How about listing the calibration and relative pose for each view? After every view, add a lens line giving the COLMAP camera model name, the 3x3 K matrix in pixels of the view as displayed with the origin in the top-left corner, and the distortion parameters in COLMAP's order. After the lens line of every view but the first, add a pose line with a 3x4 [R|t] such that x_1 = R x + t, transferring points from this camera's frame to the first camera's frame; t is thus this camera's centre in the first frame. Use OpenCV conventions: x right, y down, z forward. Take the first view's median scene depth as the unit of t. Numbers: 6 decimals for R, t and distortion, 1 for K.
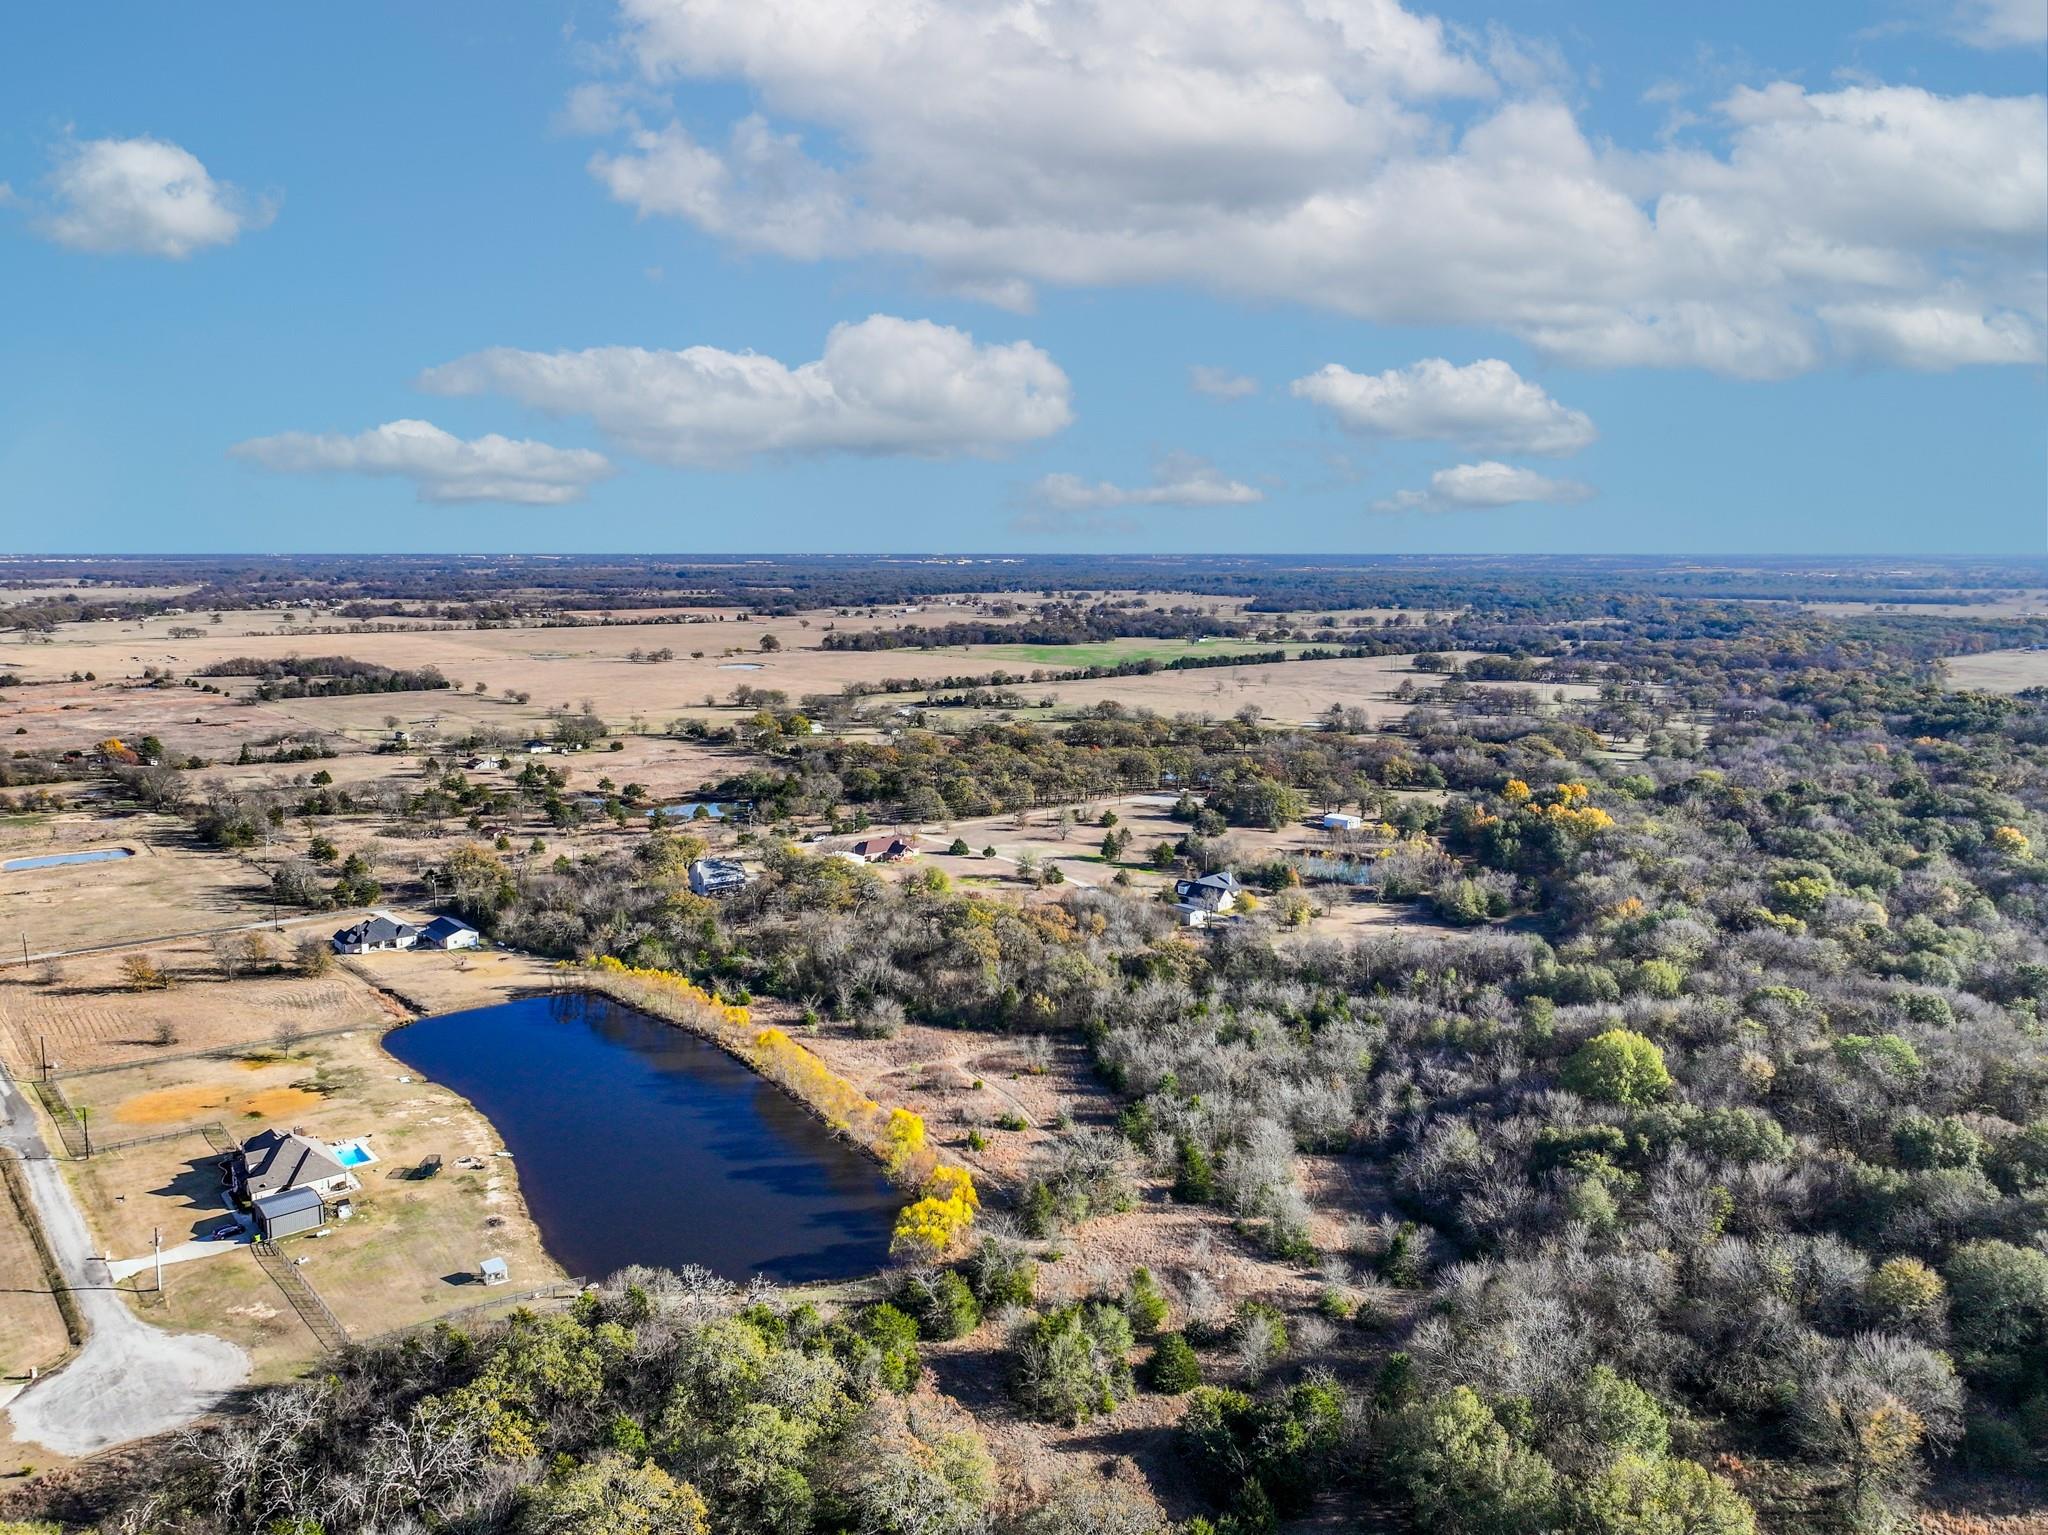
lens RADIAL K [[1431.1, 0, 1029.8], [0, 1431.1, 770.4], [0, 0, 1]] dist [0.008708, -0.000044]
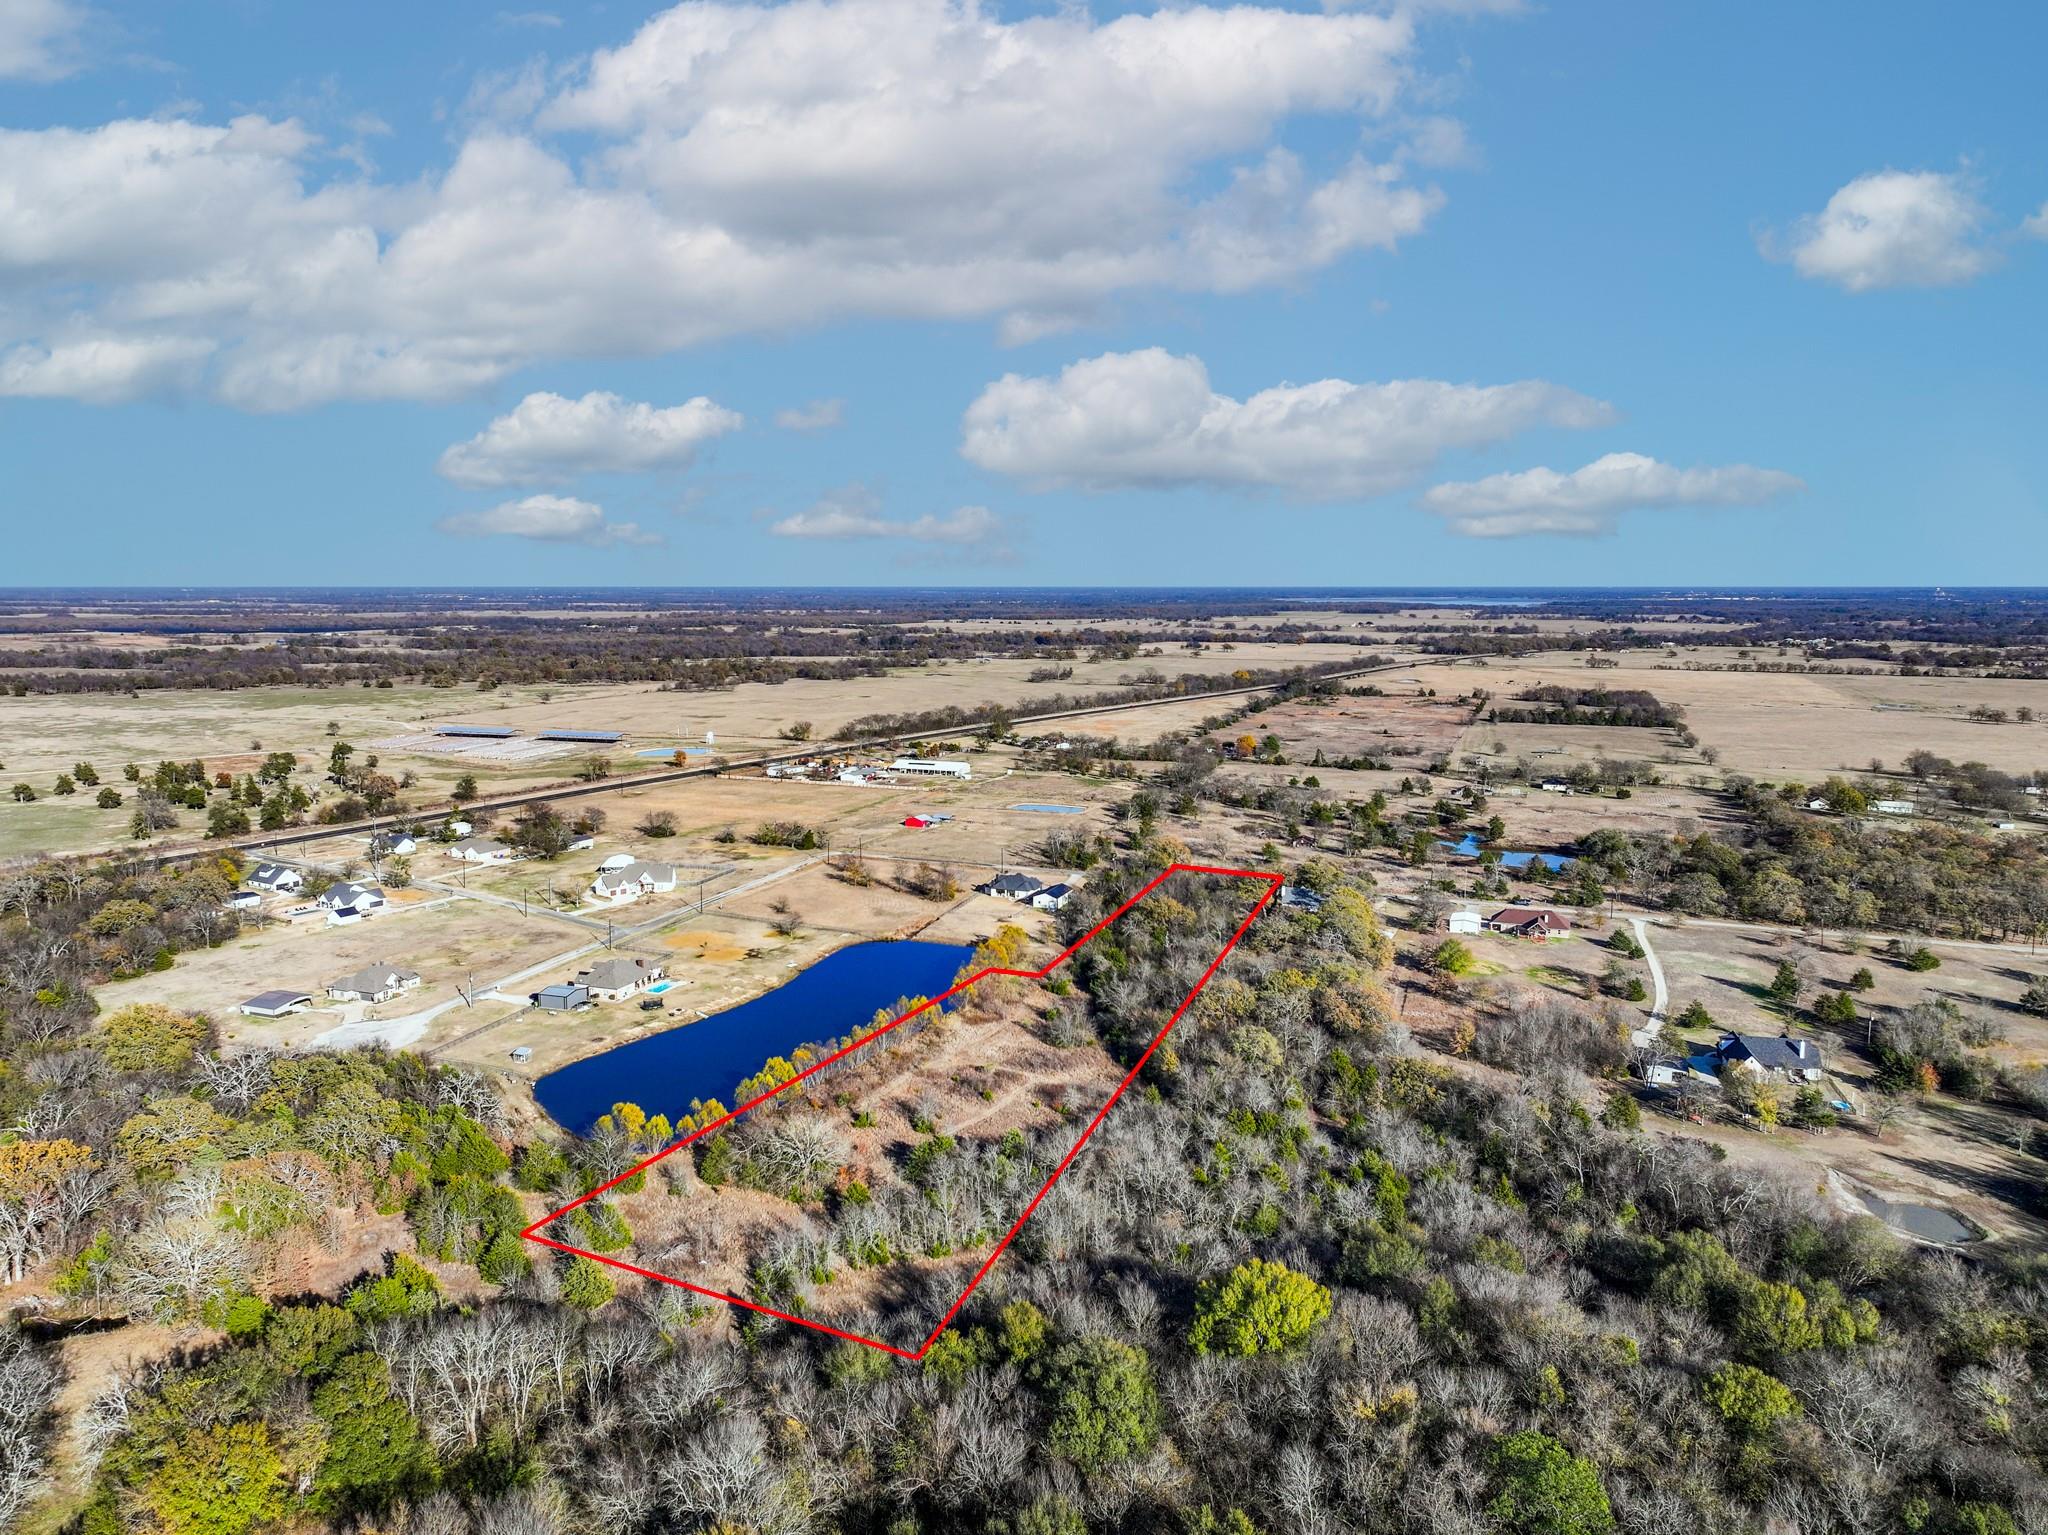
lens RADIAL K [[1431.1, 0, 1029.8], [0, 1431.1, 770.4], [0, 0, 1]] dist [0.008708, -0.000044]
pose [[0.508869, 0.112519, -0.853459, 0.208184], [-0.135484, 0.989533, 0.049677, -0.017115], [0.850116, 0.090351, 0.518787, 0.116485]]
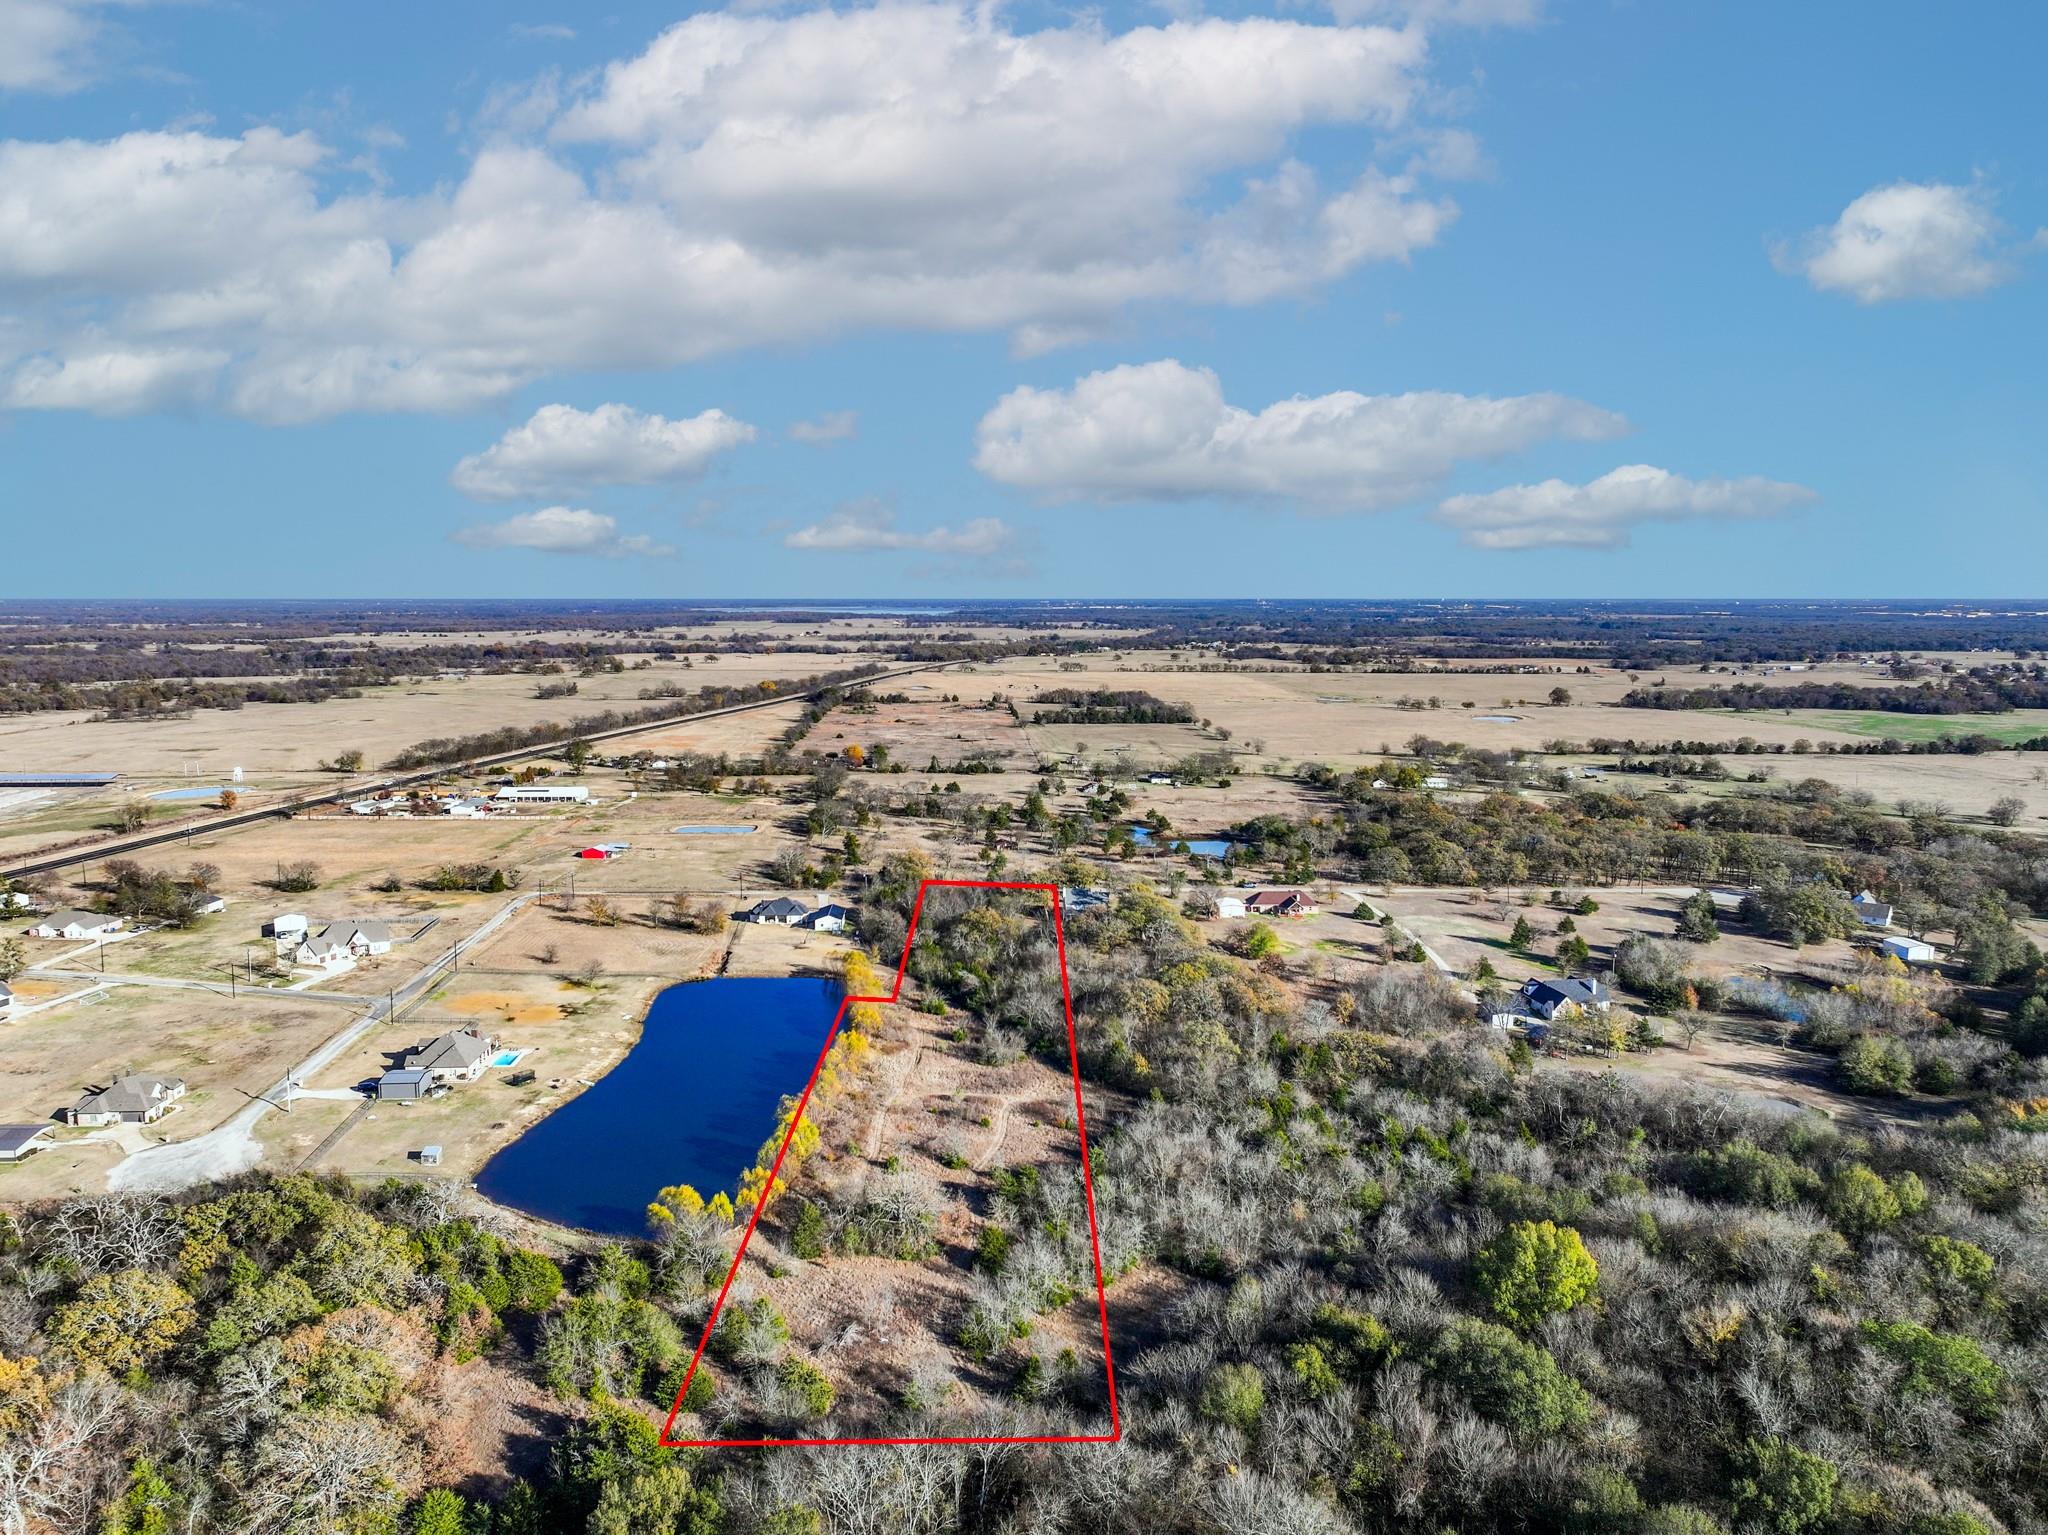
lens RADIAL K [[1431.1, 0, 1029.8], [0, 1431.1, 770.4], [0, 0, 1]] dist [0.008708, -0.000044]
pose [[0.803700, 0.074155, -0.590396, 0.140106], [-0.094092, 0.995559, -0.003042, -0.006479], [0.587548, 0.057996, 0.807108, 0.048424]]
